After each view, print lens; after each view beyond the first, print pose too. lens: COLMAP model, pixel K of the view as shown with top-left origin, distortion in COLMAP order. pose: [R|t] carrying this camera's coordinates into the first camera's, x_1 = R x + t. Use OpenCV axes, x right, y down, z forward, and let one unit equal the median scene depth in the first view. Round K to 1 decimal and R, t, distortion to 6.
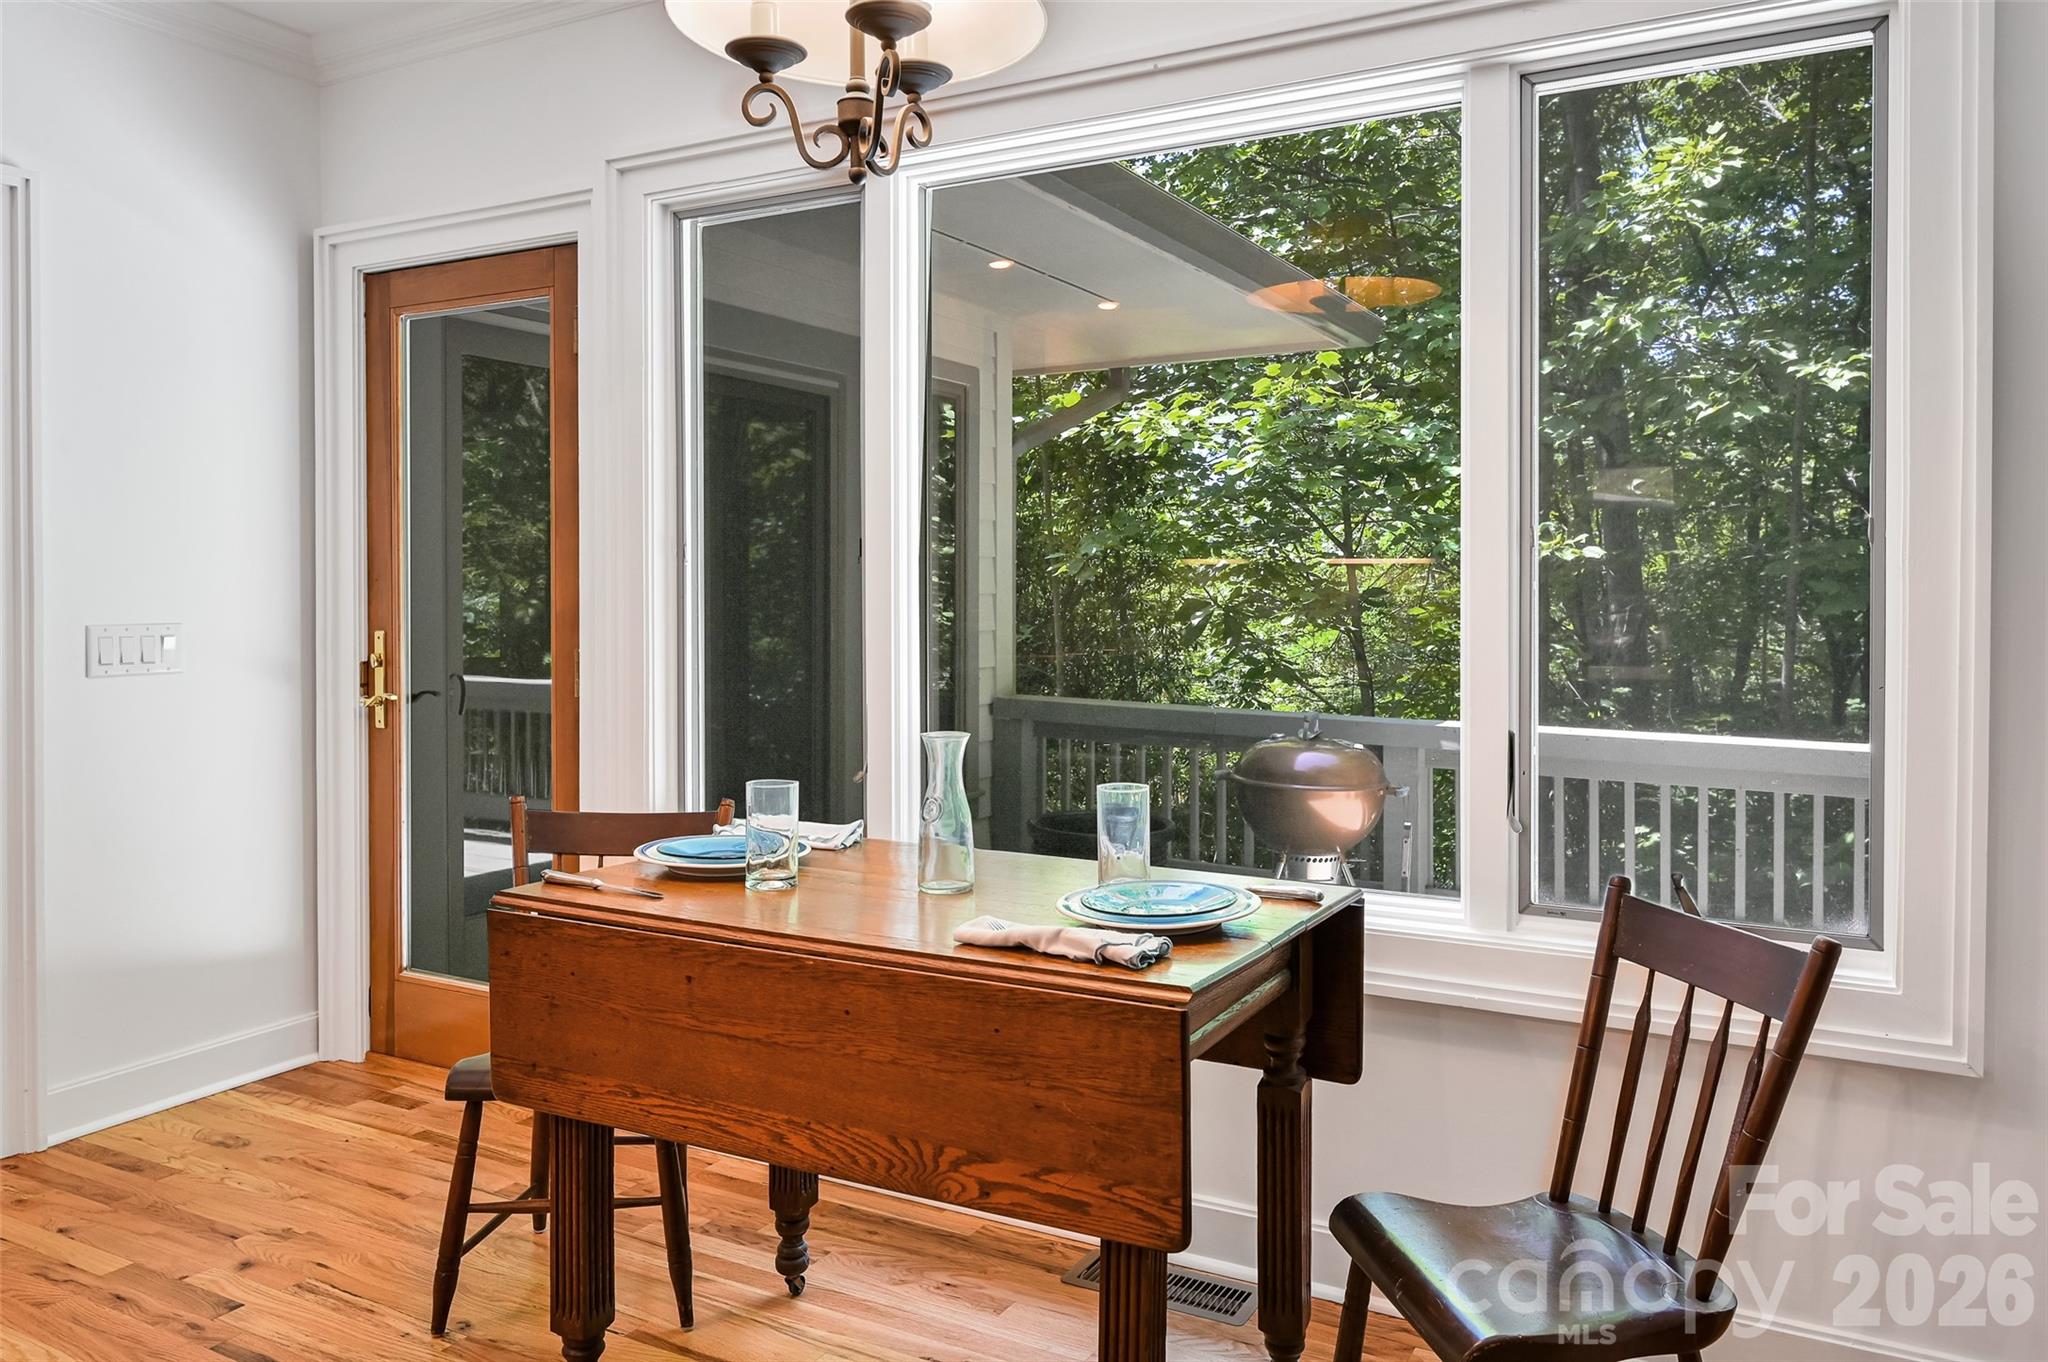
lens RADIAL K [[1429.1, 0, 1026.6], [0, 1429.1, 624.3], [0, 0, 1]] dist [-0.023286, 0.002659]
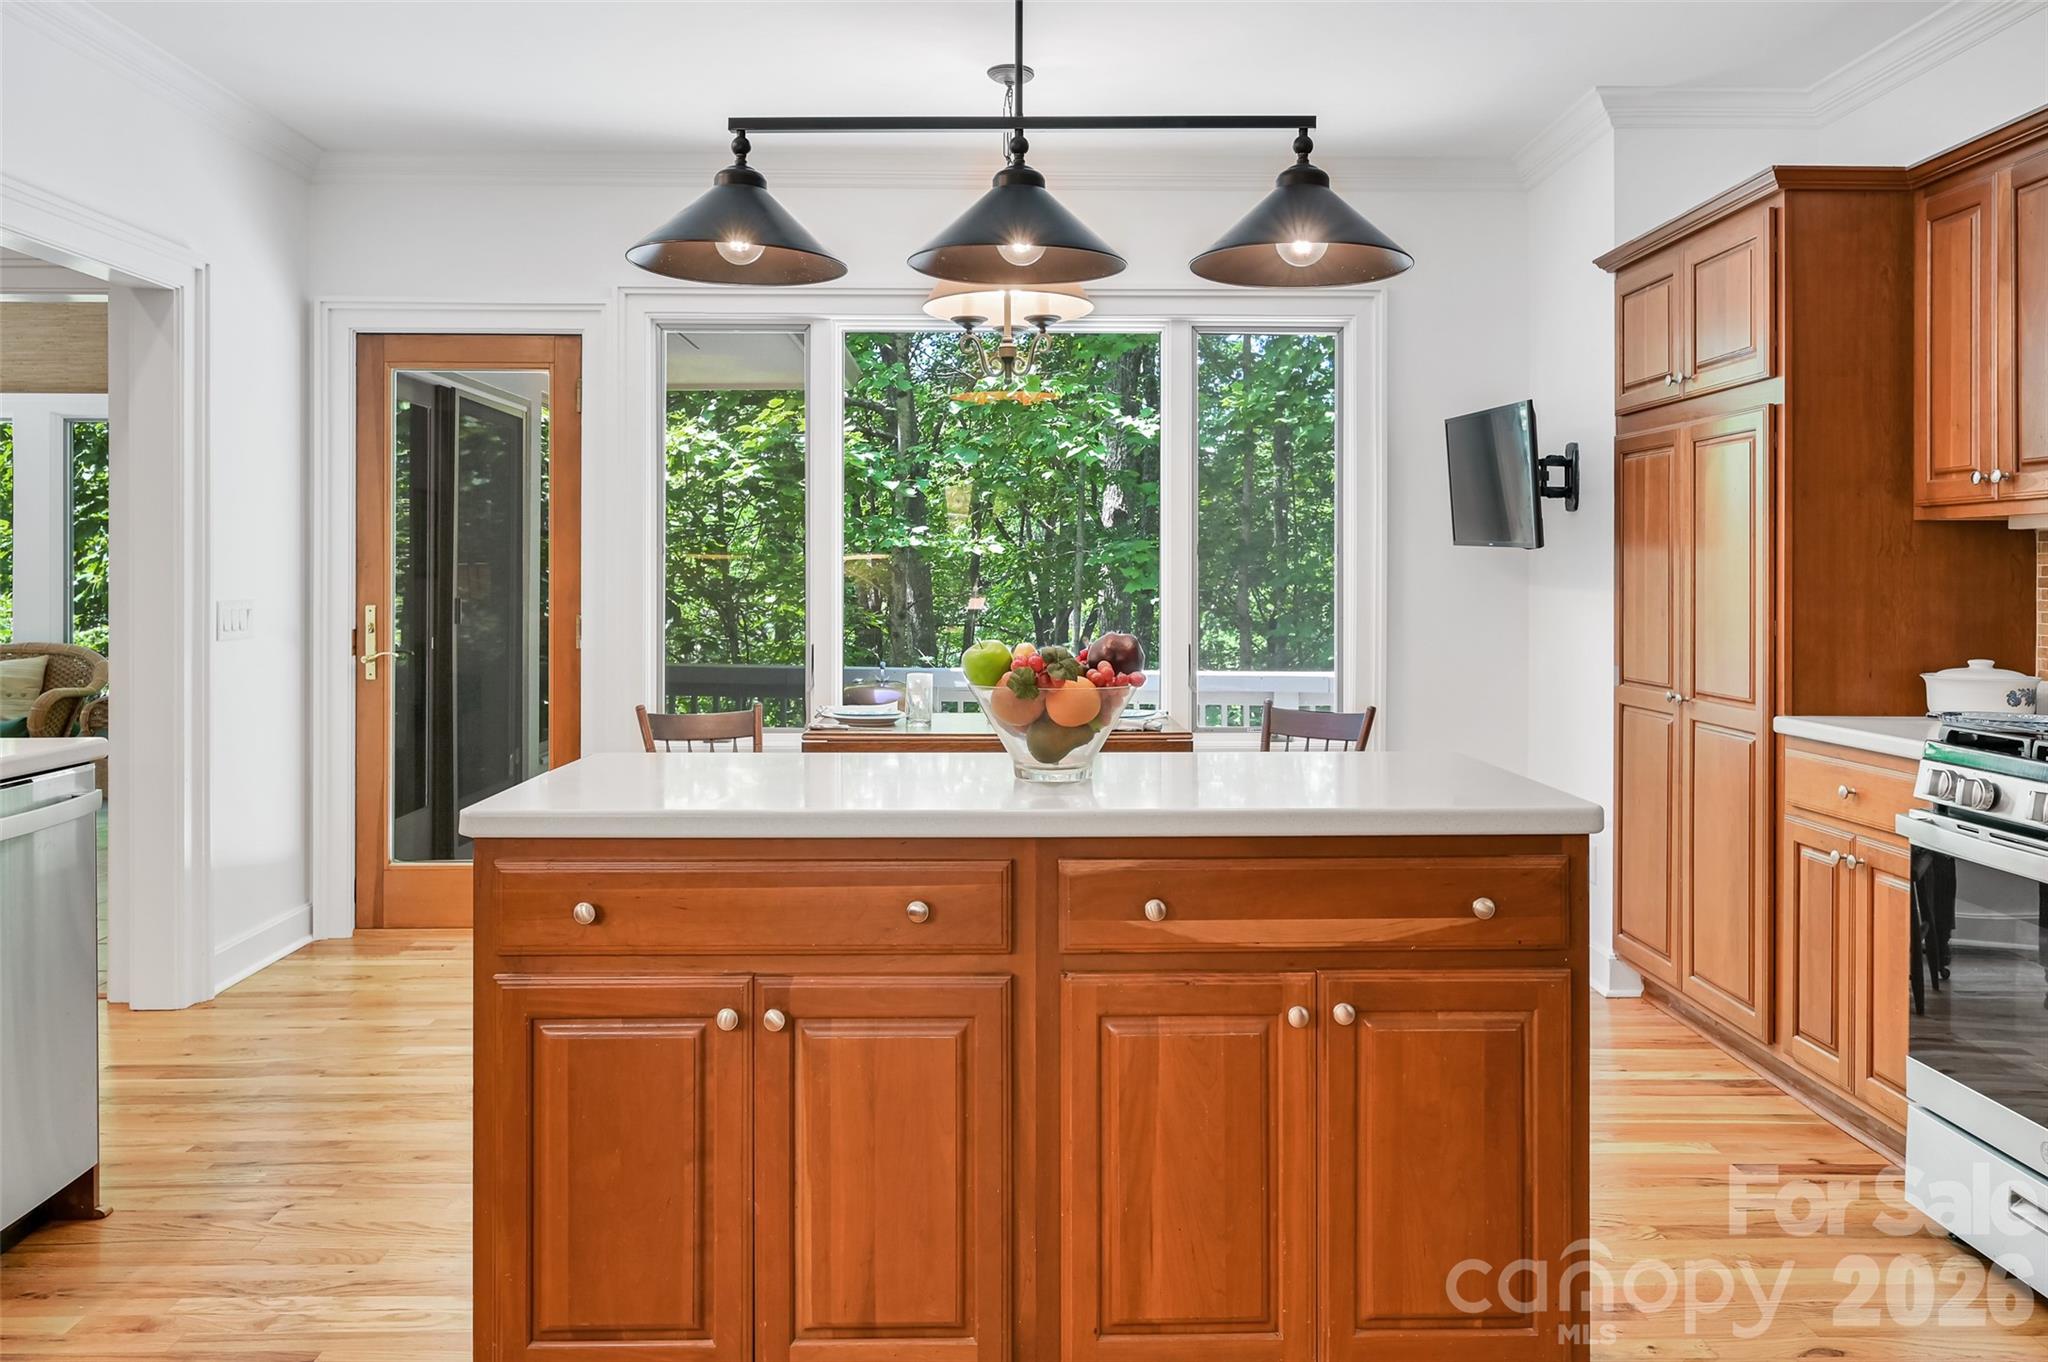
lens RADIAL K [[1429.1, 0, 1026.6], [0, 1429.1, 624.3], [0, 0, 1]] dist [-0.023286, 0.002659]
pose [[0.870099, -0.012949, 0.492707, -0.572557], [0.010154, 0.999914, 0.008348, 0.016776], [-0.492772, -0.002260, 0.870155, -0.441954]]
